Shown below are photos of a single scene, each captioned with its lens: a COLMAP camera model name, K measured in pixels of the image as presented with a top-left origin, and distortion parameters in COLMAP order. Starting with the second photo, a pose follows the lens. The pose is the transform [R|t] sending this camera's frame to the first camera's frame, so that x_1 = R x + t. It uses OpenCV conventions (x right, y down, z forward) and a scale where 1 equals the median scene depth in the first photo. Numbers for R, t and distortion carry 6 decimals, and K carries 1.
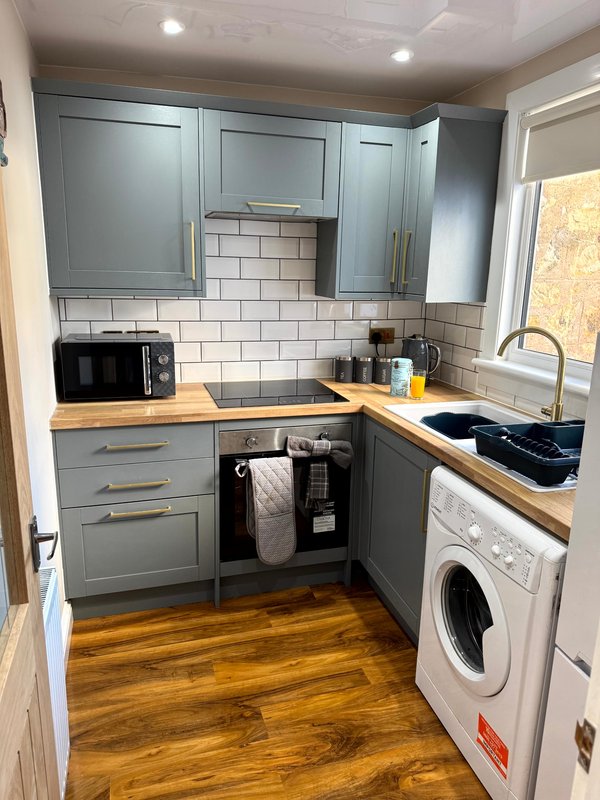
lens RADIAL K [[556.4, 0, 300.0], [0, 556.4, 400.0], [0, 0, 1]] dist [0.099200, -0.158309]
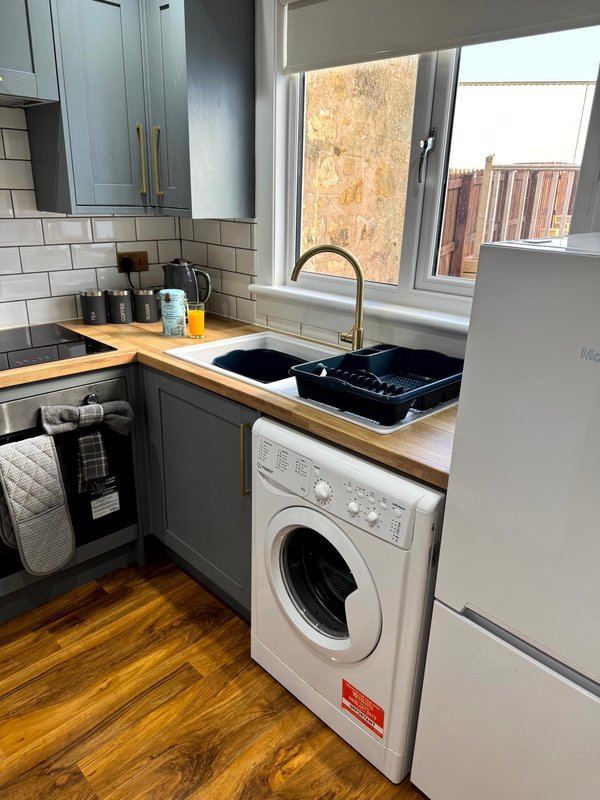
lens RADIAL K [[561.0, 0, 297.0], [0, 561.0, 402.8], [0, 0, 1]] dist [0.066901, -0.089767]
pose [[0.878081, -0.162079, 0.450227, -0.061331], [0.099880, 0.982245, 0.158804, -0.026383], [-0.467972, -0.094474, 0.878679, 0.183068]]
